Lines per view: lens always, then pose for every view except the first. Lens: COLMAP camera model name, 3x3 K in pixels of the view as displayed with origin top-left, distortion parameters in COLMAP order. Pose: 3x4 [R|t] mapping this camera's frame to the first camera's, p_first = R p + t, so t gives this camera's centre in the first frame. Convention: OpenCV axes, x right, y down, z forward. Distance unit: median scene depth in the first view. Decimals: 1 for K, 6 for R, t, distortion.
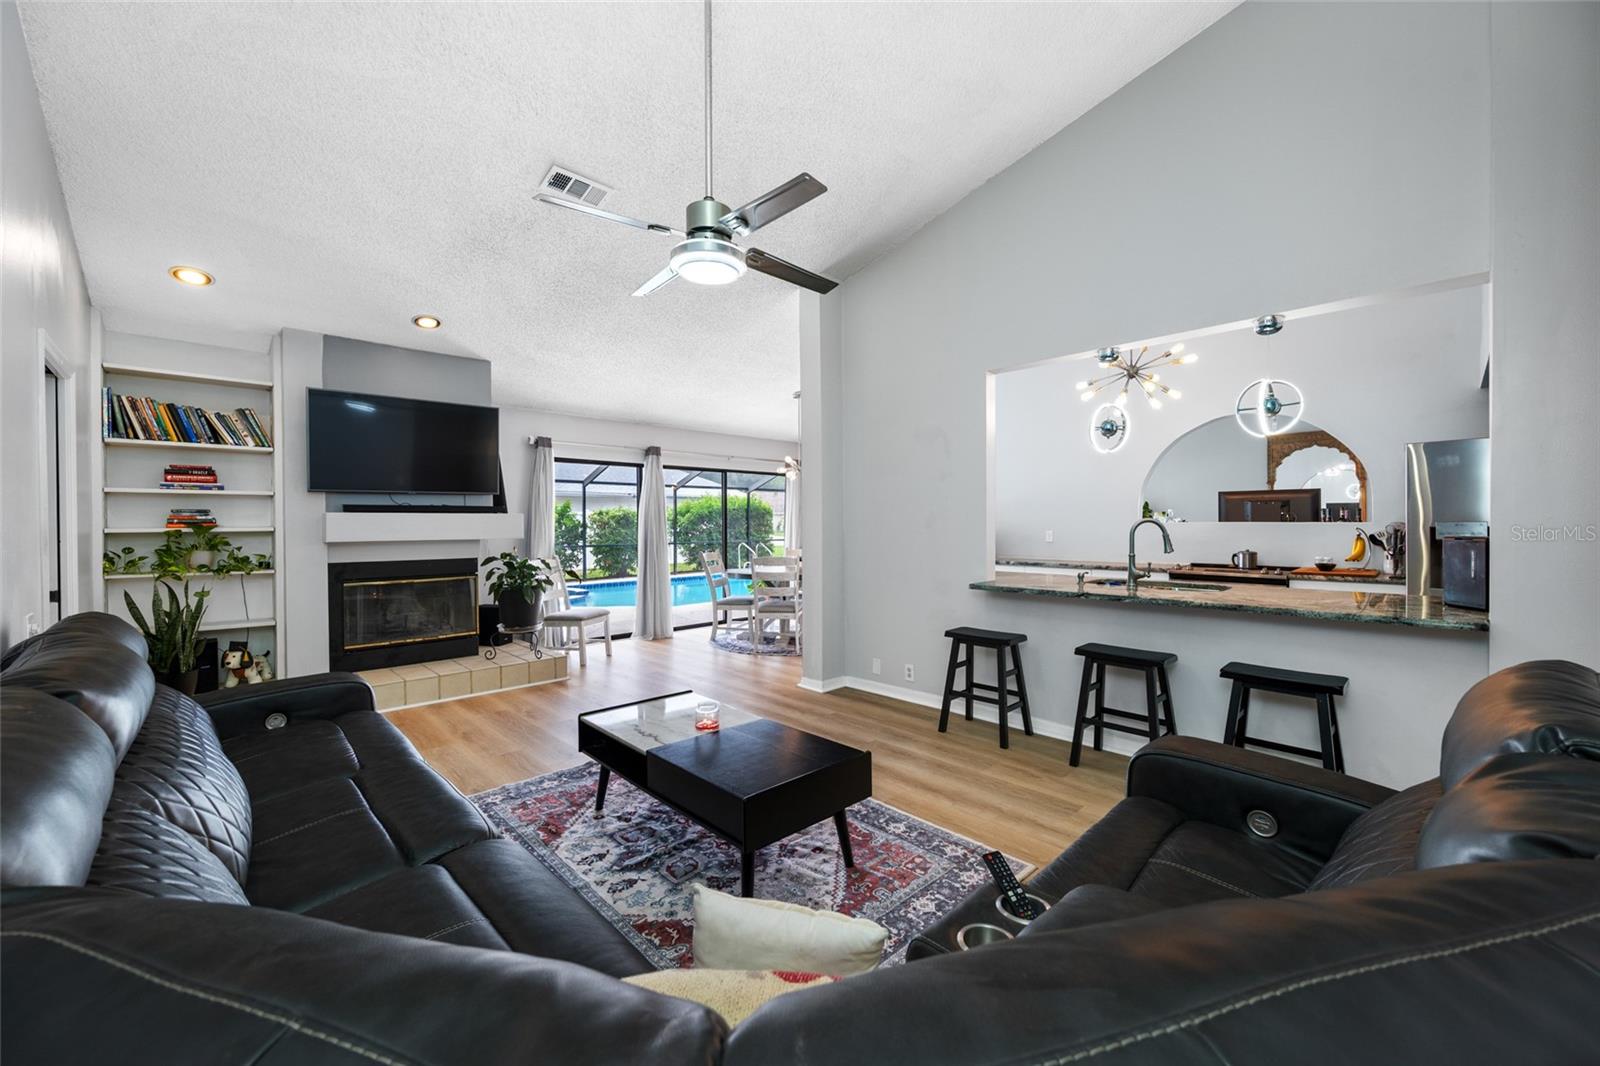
lens RADIAL K [[633.1, 0, 804.6], [0, 633.1, 523.9], [0, 0, 1]] dist [-0.003594, -0.001184]
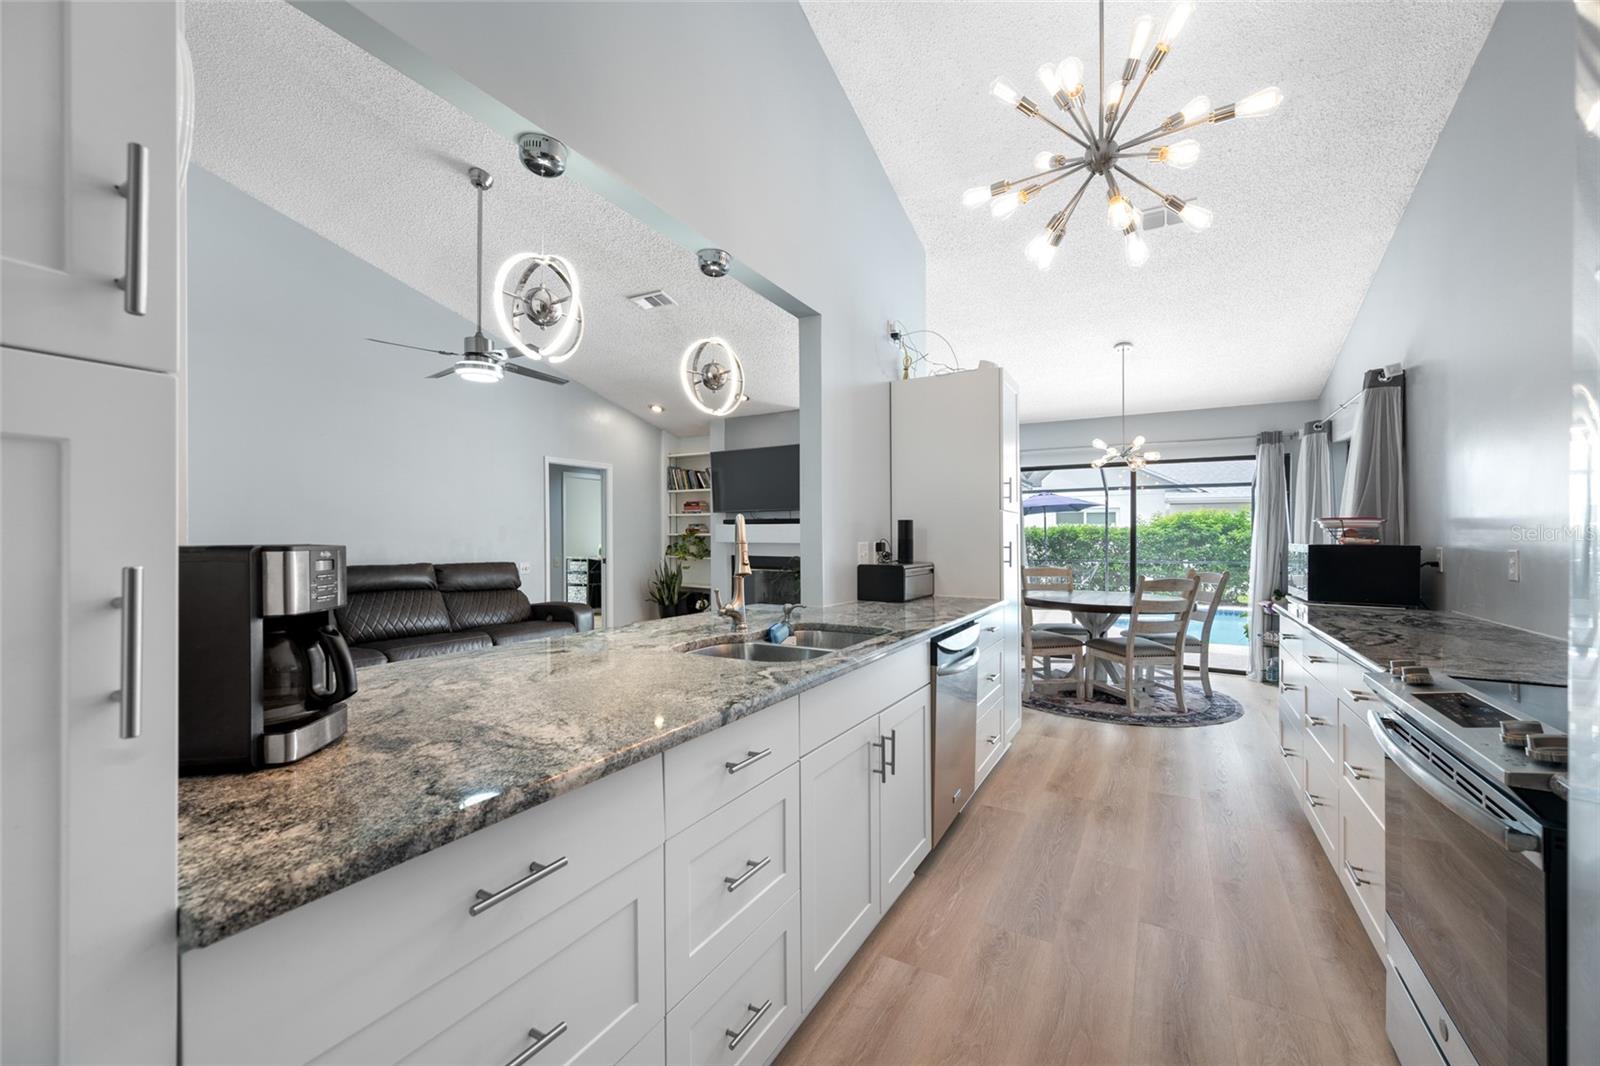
lens RADIAL K [[633.1, 0, 801.1], [0, 633.1, 546.4], [0, 0, 1]] dist [-0.003594, -0.001184]
pose [[0.266546, 0.022168, -0.963567, 1.000268], [-0.009528, 0.999747, 0.020365, 0.003160], [0.963775, 0.003752, 0.266690, 0.817860]]
